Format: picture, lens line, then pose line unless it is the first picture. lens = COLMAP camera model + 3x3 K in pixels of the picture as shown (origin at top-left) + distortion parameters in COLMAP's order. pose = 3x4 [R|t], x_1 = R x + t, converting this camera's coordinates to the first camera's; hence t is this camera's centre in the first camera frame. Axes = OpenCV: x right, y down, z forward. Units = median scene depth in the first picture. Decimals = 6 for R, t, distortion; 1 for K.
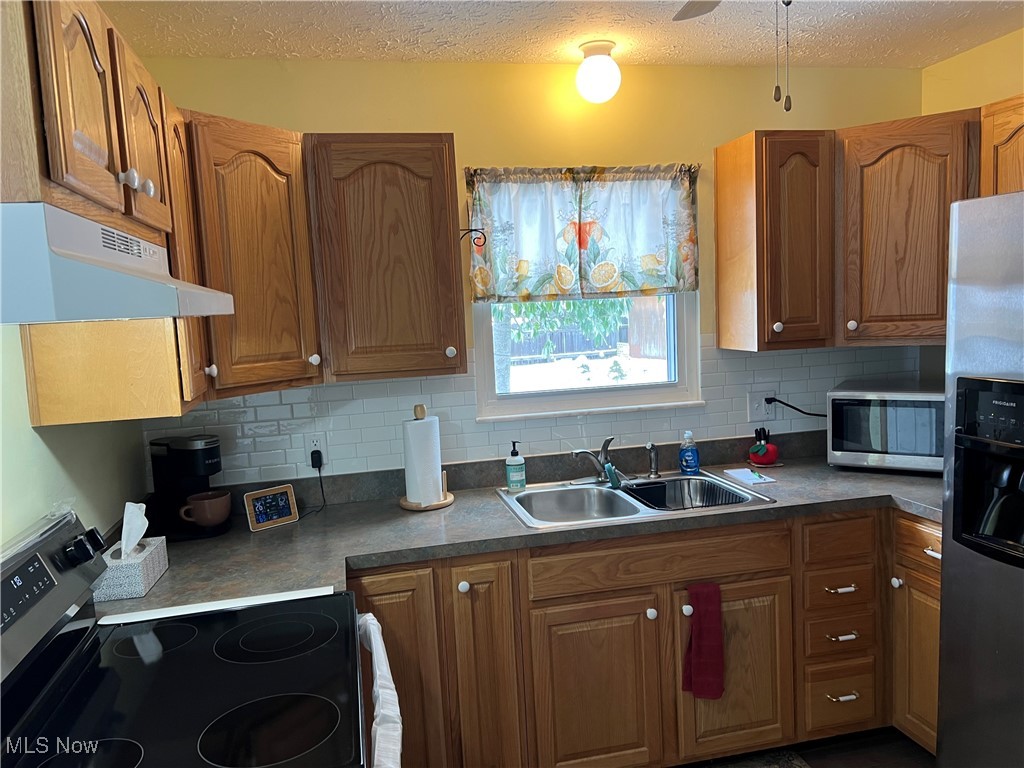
lens RADIAL K [[770.4, 0, 512.0], [0, 770.4, 384.0], [0, 0, 1]] dist [0.026307, -0.010891]
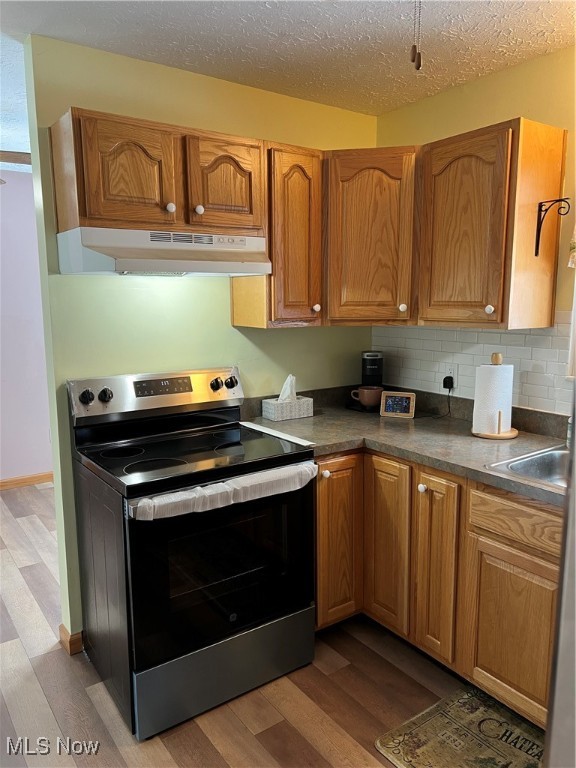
lens RADIAL K [[577.8, 0, 288.0], [0, 577.8, 384.0], [0, 0, 1]] dist [0.026307, -0.010891]
pose [[0.384383, 0.187909, -0.903847, 0.662851], [-0.104780, 0.981619, 0.159517, -0.041252], [0.917208, 0.033390, 0.397007, 0.370966]]
